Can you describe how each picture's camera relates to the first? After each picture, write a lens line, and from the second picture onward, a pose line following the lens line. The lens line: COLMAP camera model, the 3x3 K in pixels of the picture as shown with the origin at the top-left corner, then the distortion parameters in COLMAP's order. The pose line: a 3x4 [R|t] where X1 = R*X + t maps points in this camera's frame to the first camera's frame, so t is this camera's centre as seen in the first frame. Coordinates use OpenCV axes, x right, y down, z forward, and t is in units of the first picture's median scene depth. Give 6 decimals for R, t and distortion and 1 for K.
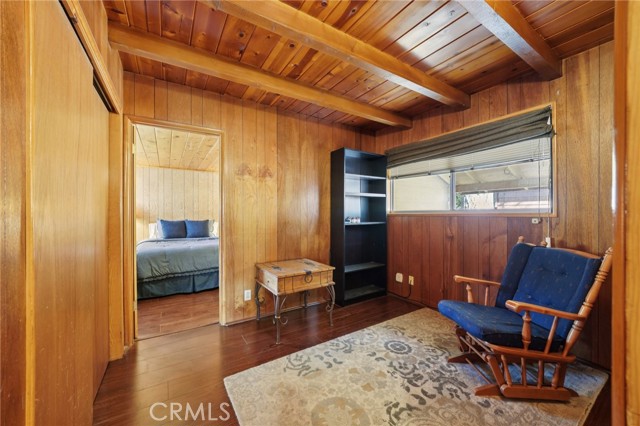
lens RADIAL K [[237.4, 0, 317.9], [0, 237.4, 214.3], [0, 0, 1]] dist [-0.006665, 0.000488]
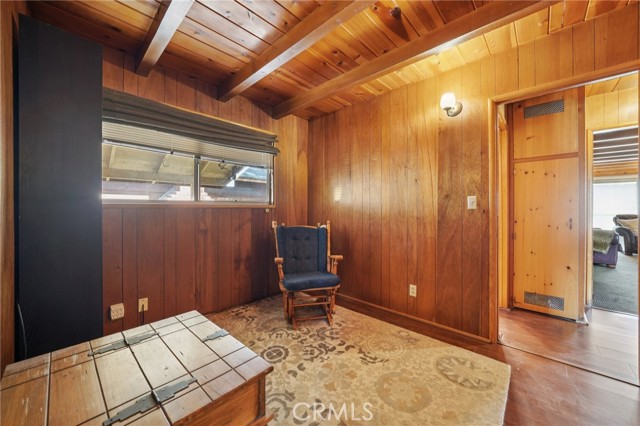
lens RADIAL K [[237.4, 0, 320.1], [0, 237.4, 208.2], [0, 0, 1]] dist [-0.006665, 0.000488]
pose [[-0.238933, 0.002158, 0.971034, -0.553746], [0.002597, 0.999995, -0.001584, 0.017059], [-0.971033, 0.002144, -0.238937, 1.027589]]
